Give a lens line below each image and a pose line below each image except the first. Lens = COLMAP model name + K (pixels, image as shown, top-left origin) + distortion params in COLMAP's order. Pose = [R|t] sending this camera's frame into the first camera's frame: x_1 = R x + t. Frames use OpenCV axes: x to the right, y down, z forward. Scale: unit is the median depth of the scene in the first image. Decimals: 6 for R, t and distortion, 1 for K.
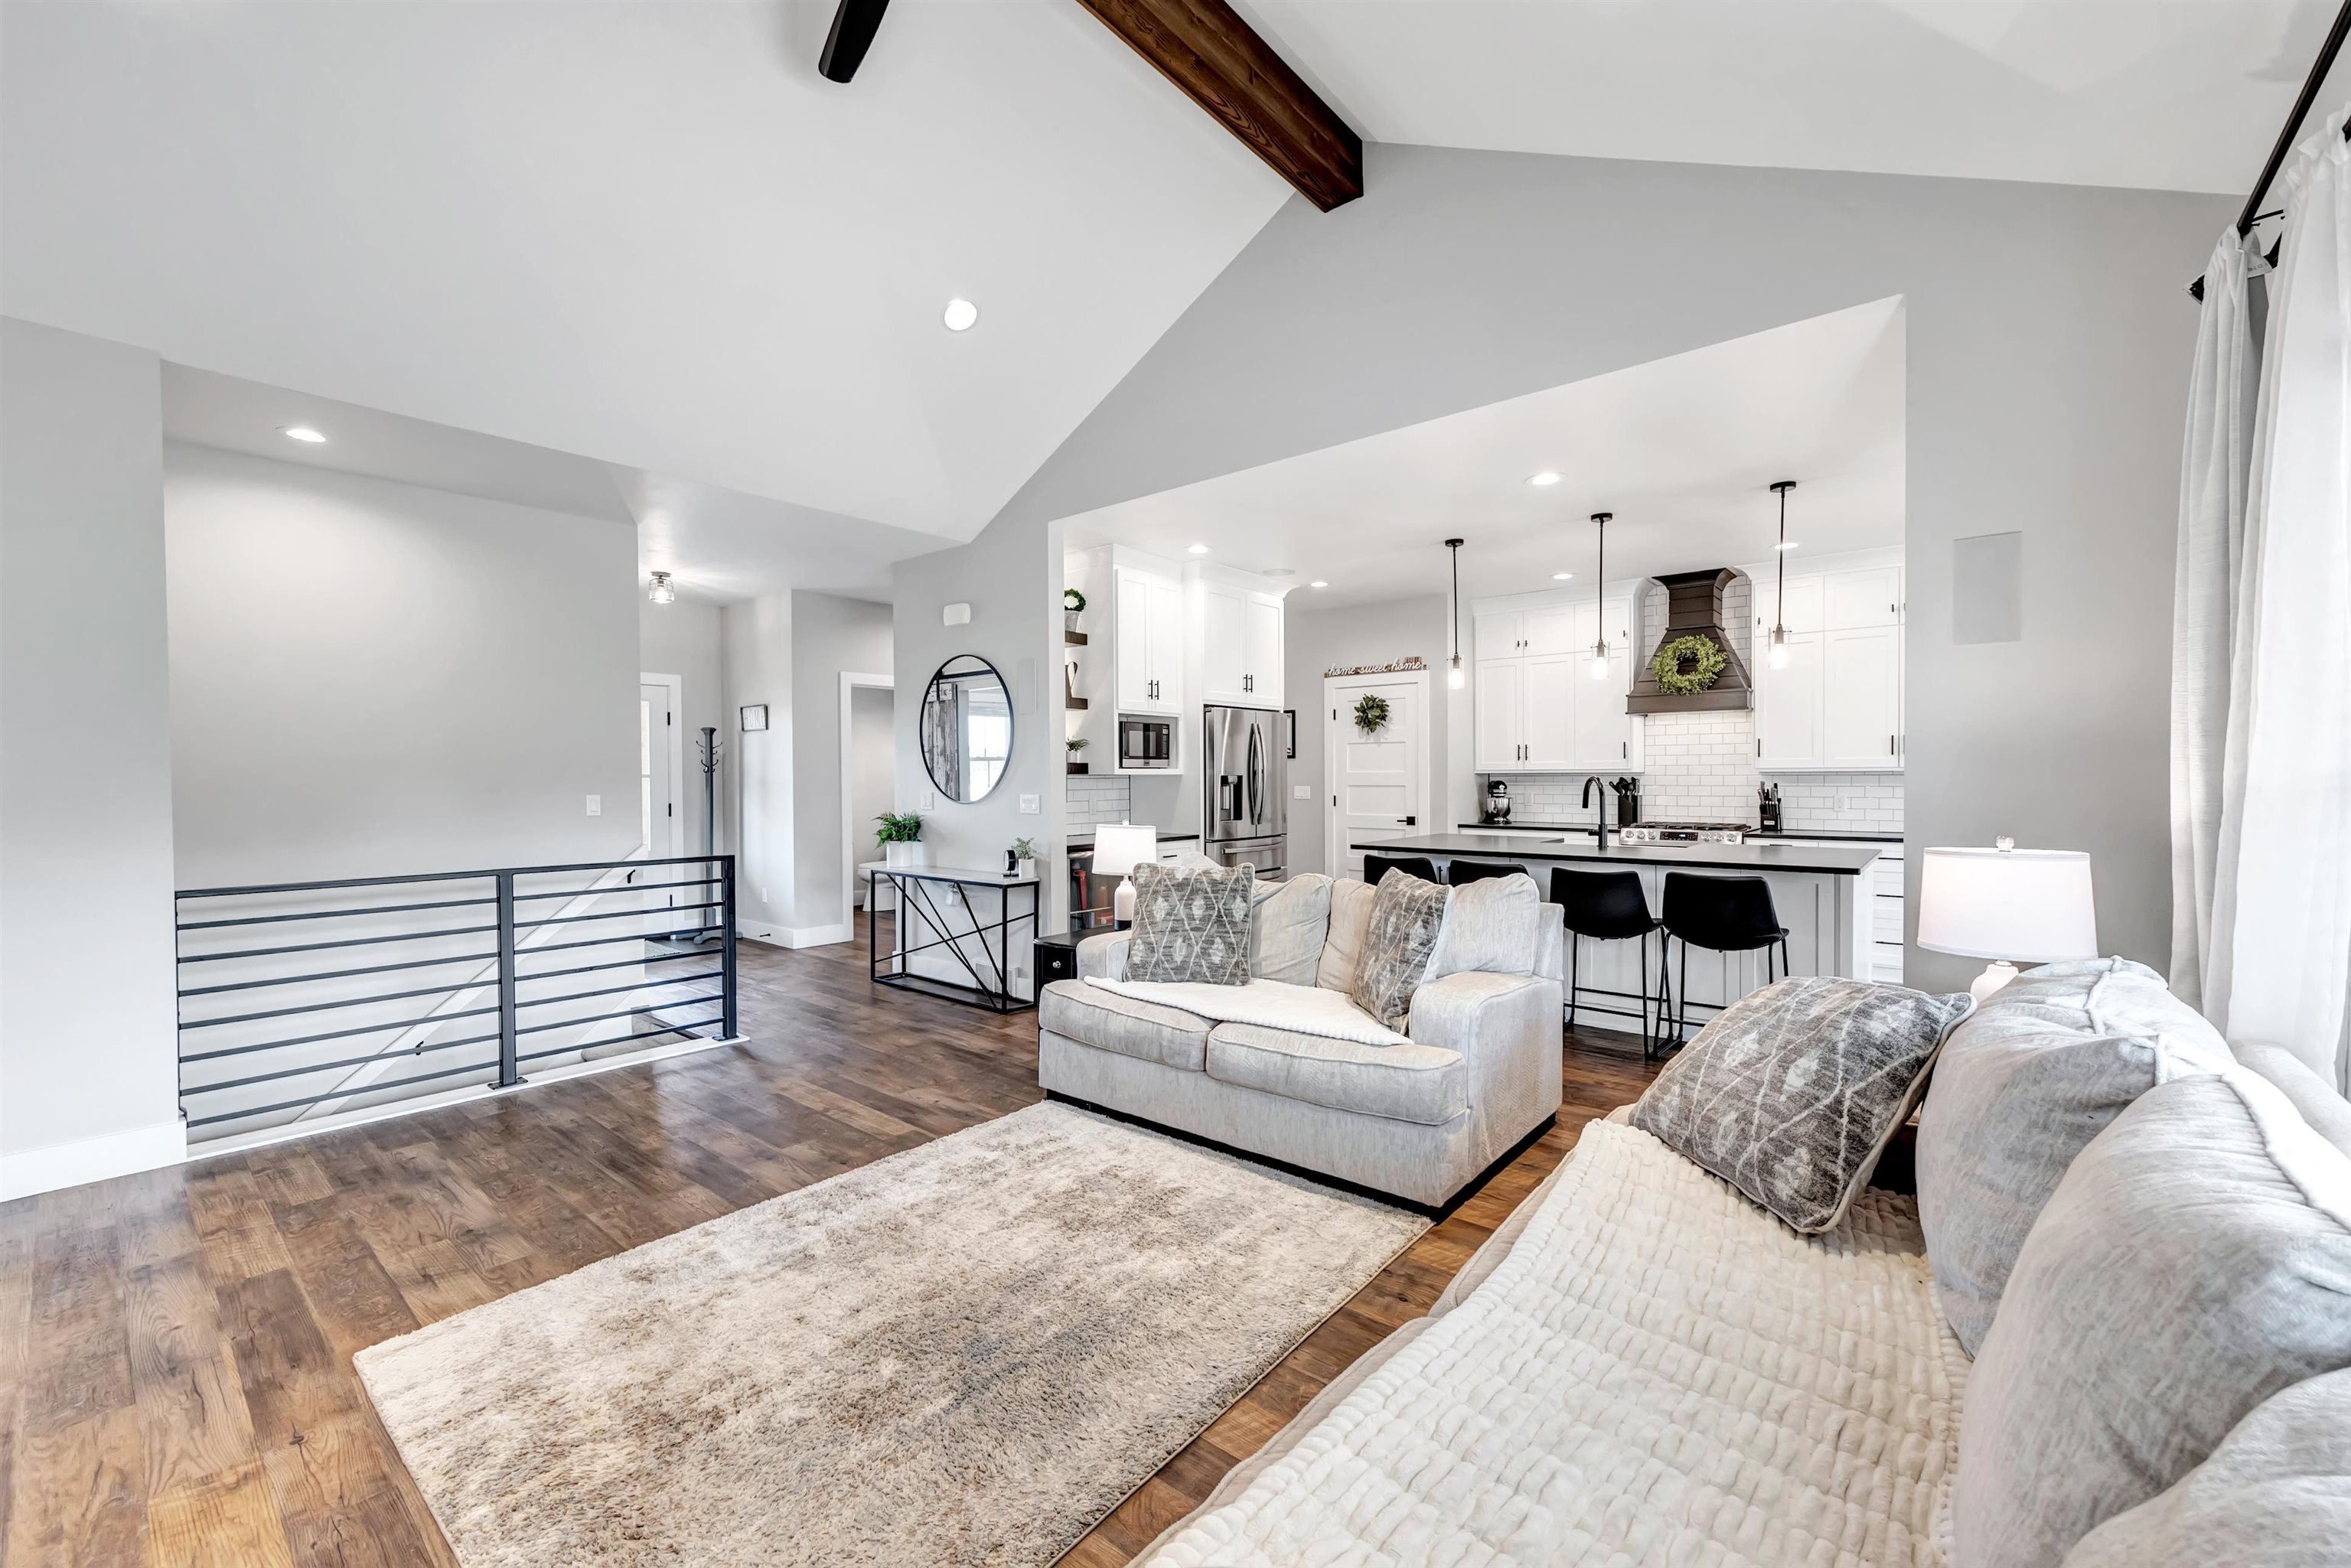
lens RADIAL K [[941.8, 0, 1172.2], [0, 941.8, 794.9], [0, 0, 1]] dist [0.002706, 0.000453]
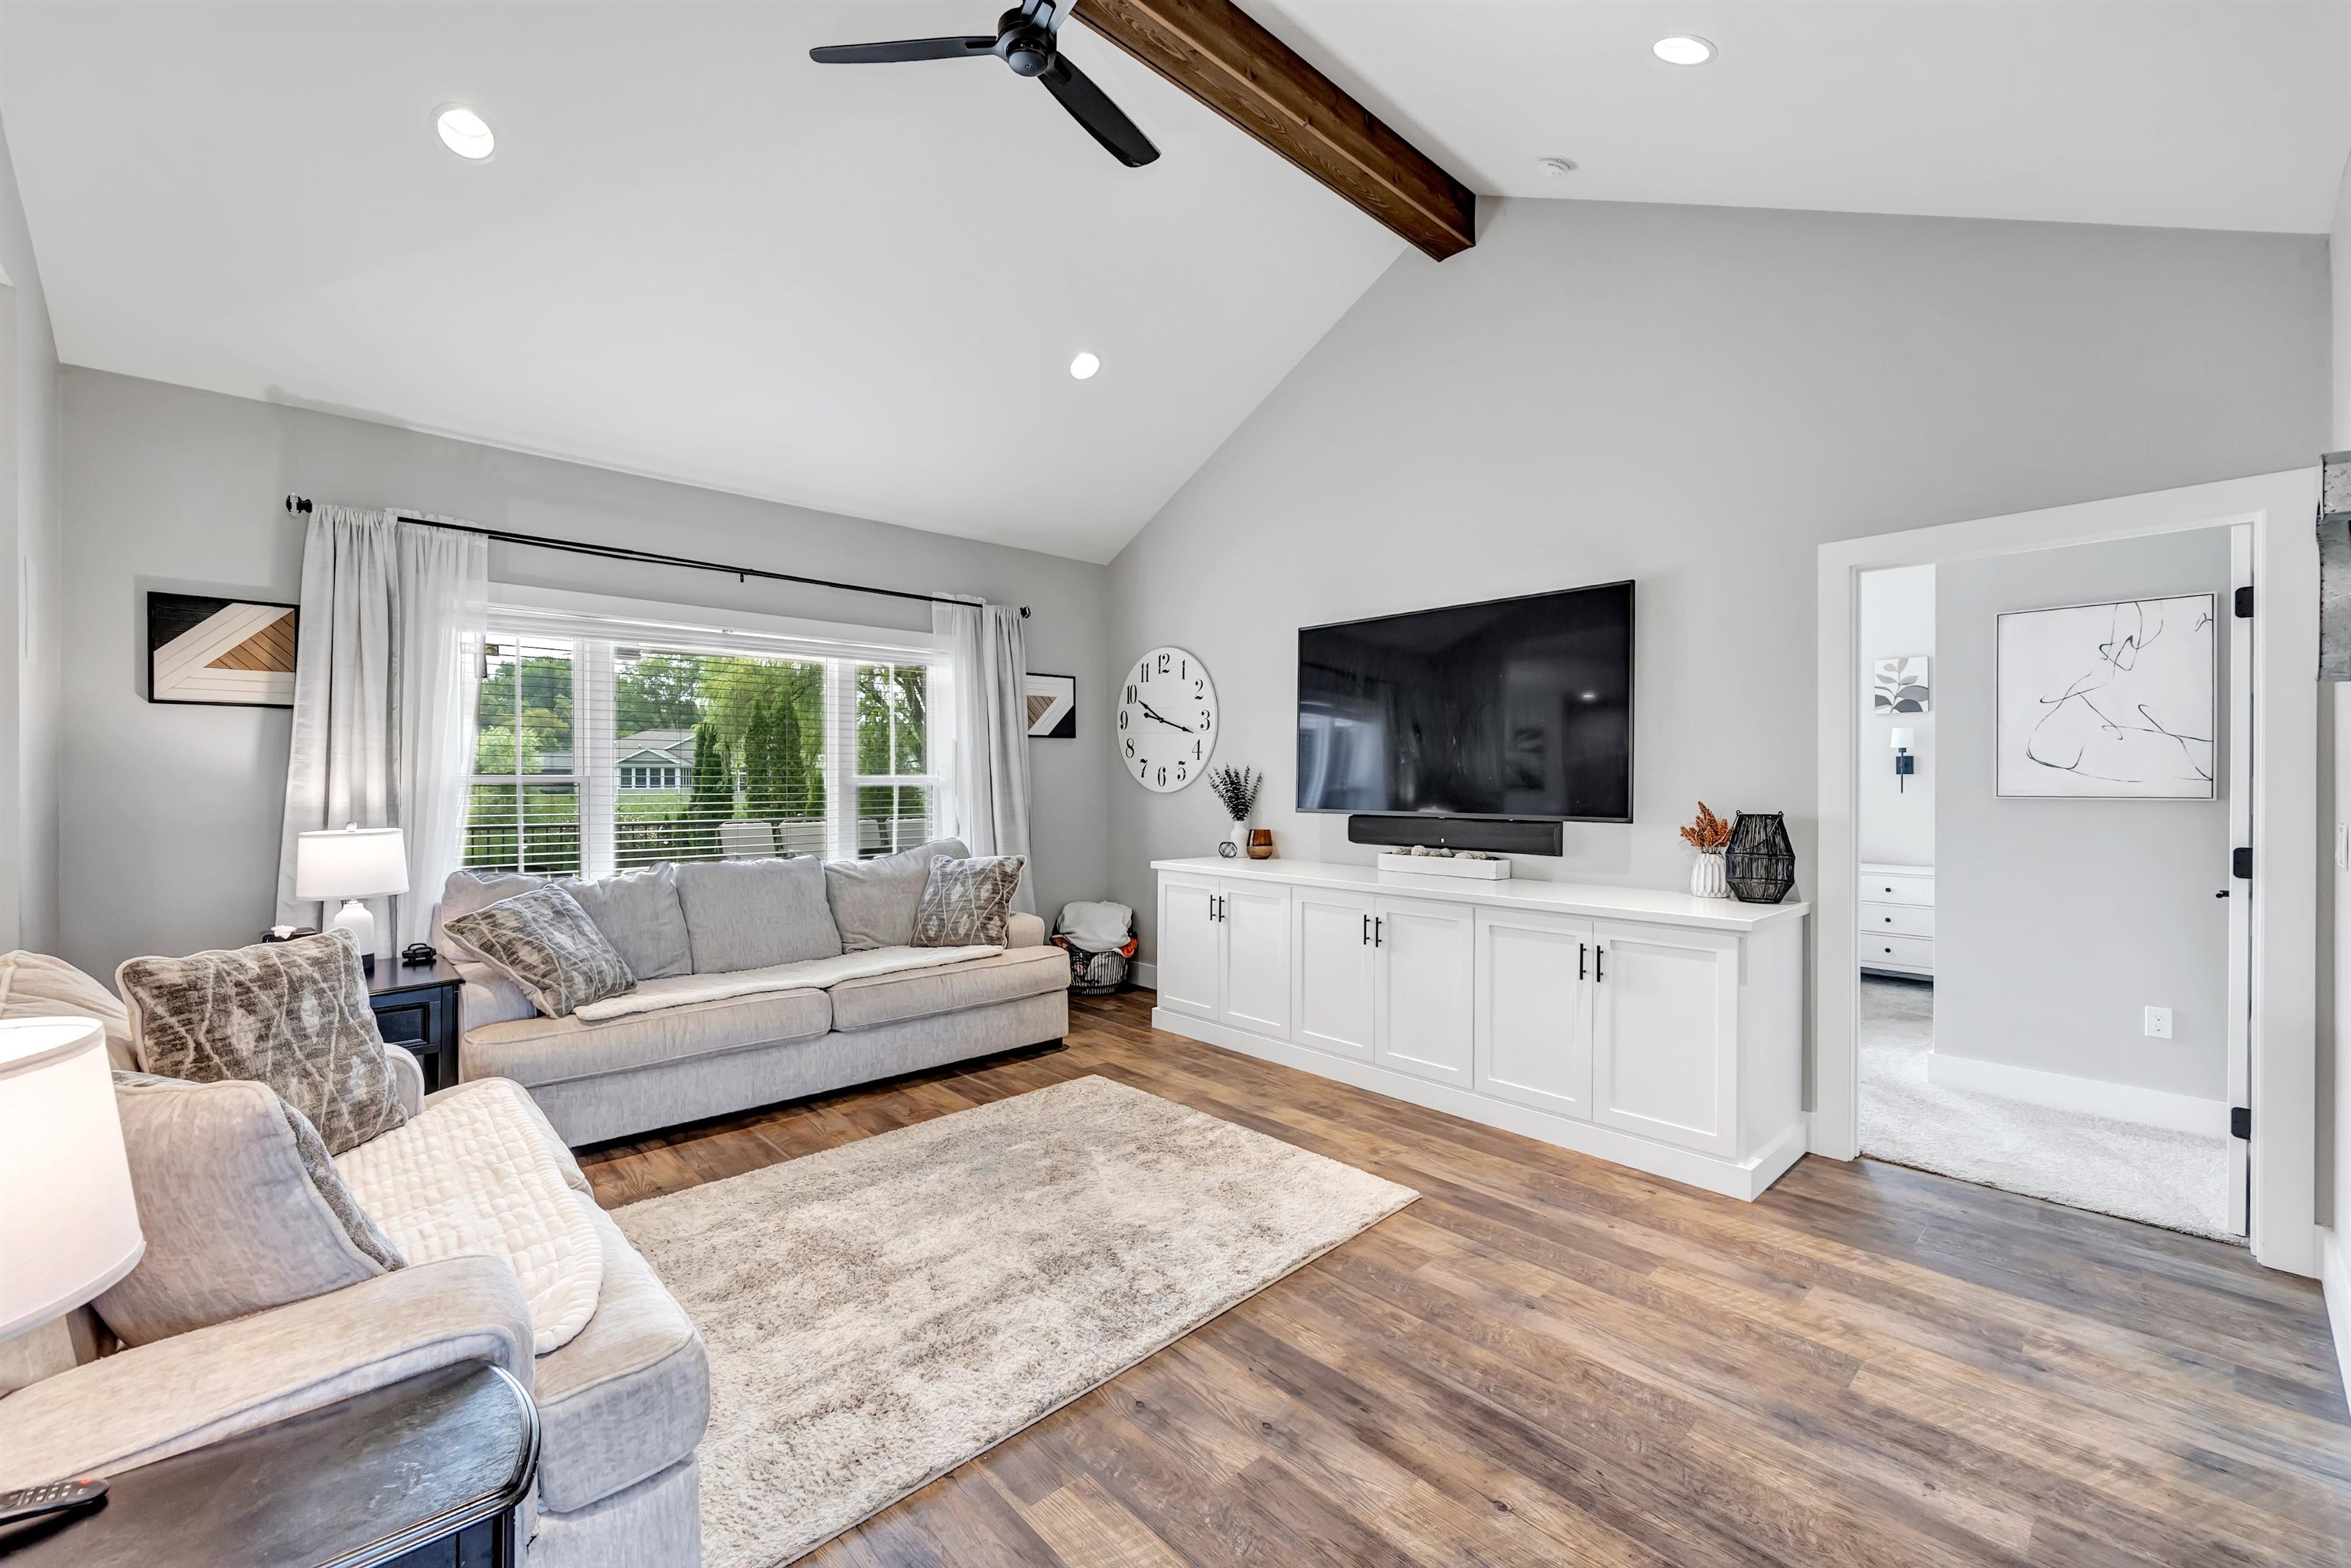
lens RADIAL K [[939.7, 0, 1175.5], [0, 939.7, 784.0], [0, 0, 1]] dist [-0.002339, 0.000075]
pose [[-0.993409, 0.002270, 0.114603, -0.435763], [0.005284, 0.999648, 0.026006, -0.033658], [-0.114503, 0.026440, -0.993071, 1.570800]]
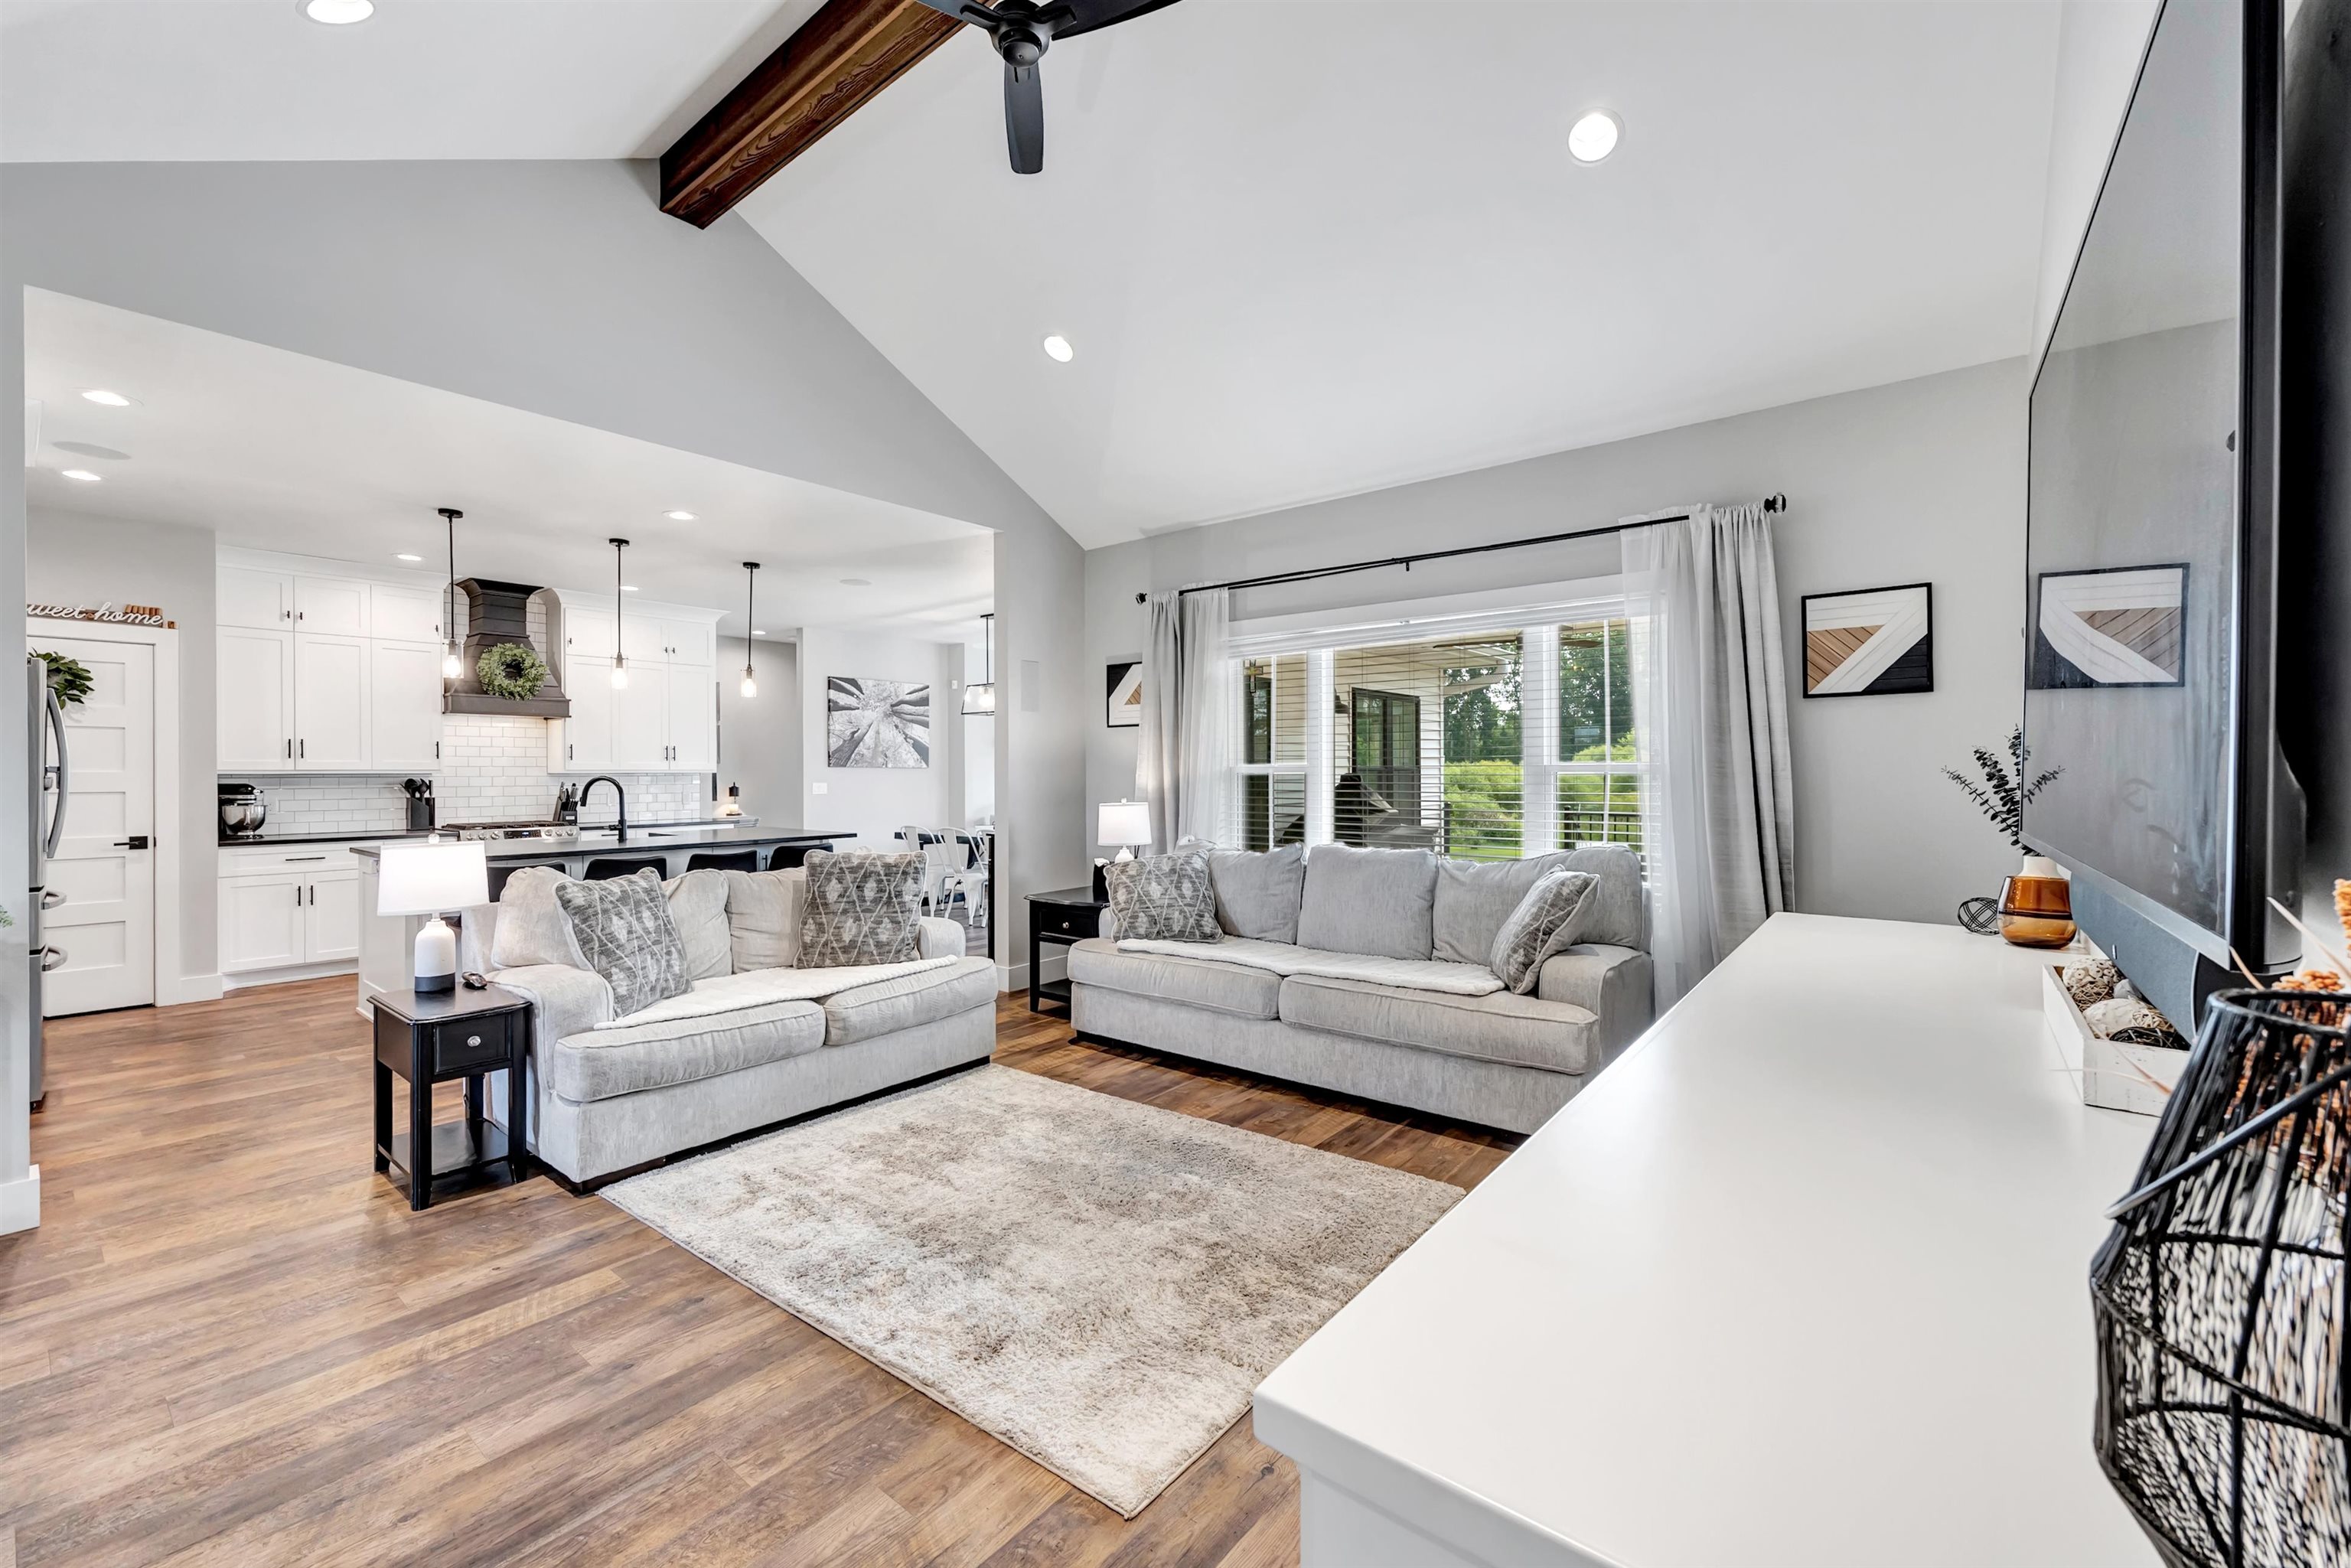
lens RADIAL K [[964.8, 0, 1144.2], [0, 964.8, 781.8], [0, 0, 1]] dist [0.000419, 0.000549]
pose [[-0.017550, -0.005486, 0.999831, -1.079271], [0.025637, 0.999654, 0.005935, -0.006026], [-0.999517, 0.025737, -0.017404, 0.645258]]
